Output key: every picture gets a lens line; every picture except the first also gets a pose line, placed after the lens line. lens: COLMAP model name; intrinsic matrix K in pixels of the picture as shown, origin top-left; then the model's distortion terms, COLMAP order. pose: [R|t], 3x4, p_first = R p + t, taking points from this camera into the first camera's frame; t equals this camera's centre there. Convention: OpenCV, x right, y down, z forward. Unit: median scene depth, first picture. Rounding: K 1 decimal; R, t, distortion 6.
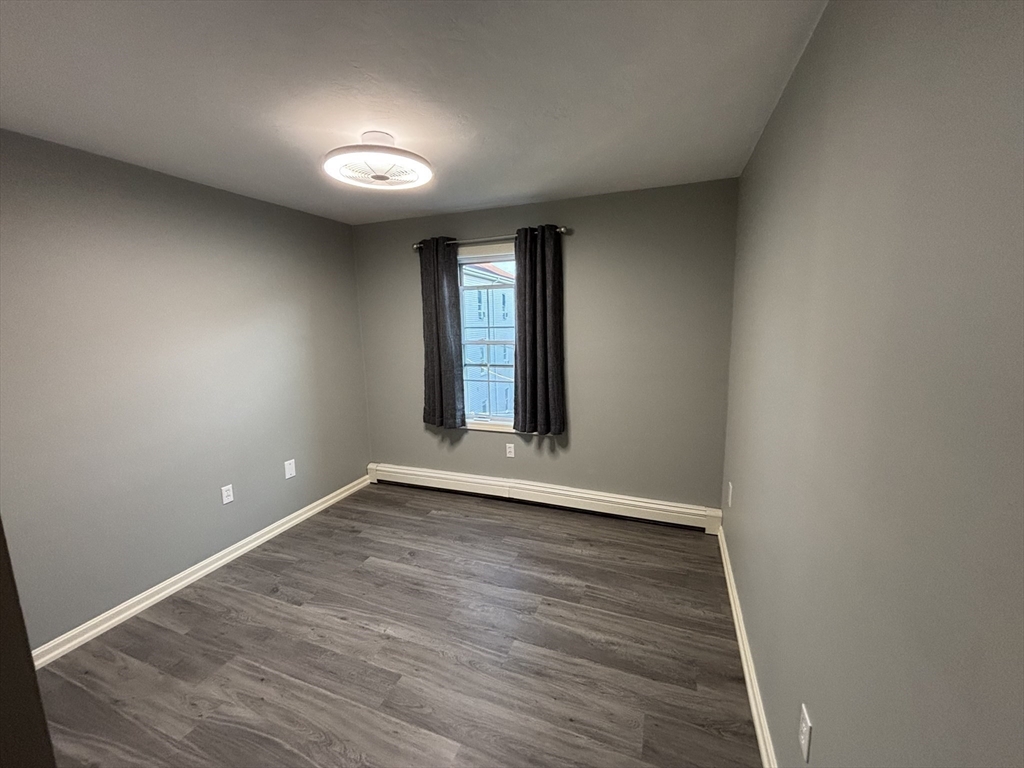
lens RADIAL K [[412.8, 0, 511.3], [0, 412.8, 382.5], [0, 0, 1]] dist [-0.000385, 0.000025]
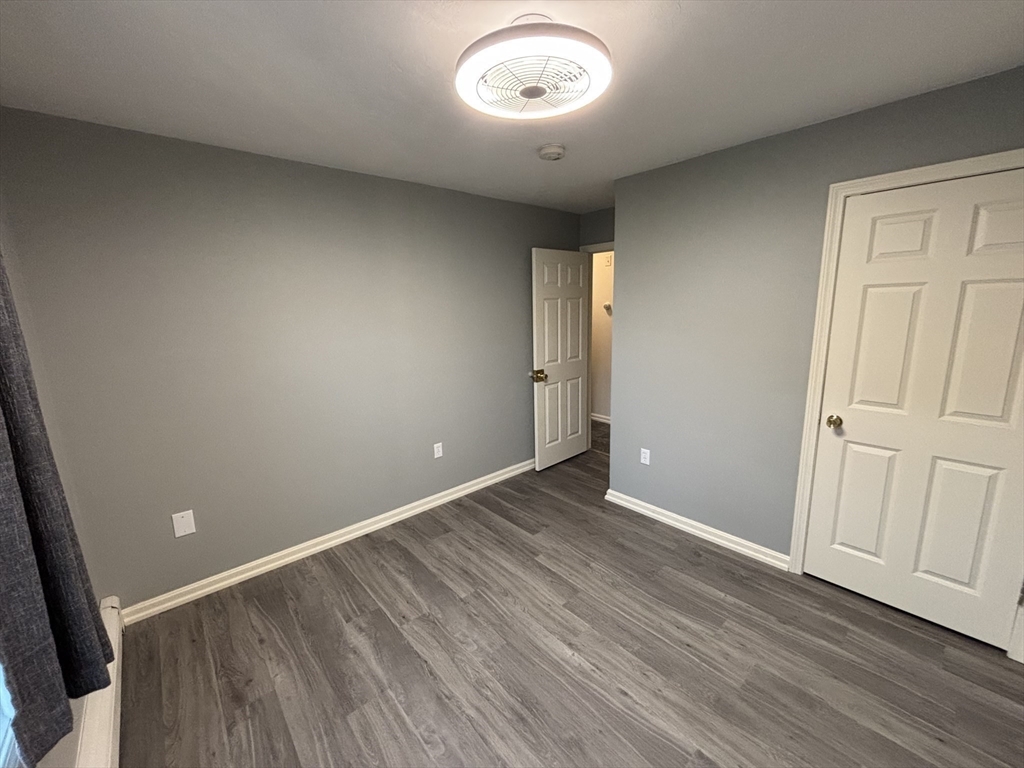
lens RADIAL K [[412.8, 0, 513.0], [0, 412.8, 381.8], [0, 0, 1]] dist [-0.000385, 0.000025]
pose [[-0.886127, -0.044868, 0.461266, -0.594554], [0.114199, 0.943472, 0.311158, -0.253244], [-0.449153, 0.328401, -0.830912, 1.657915]]
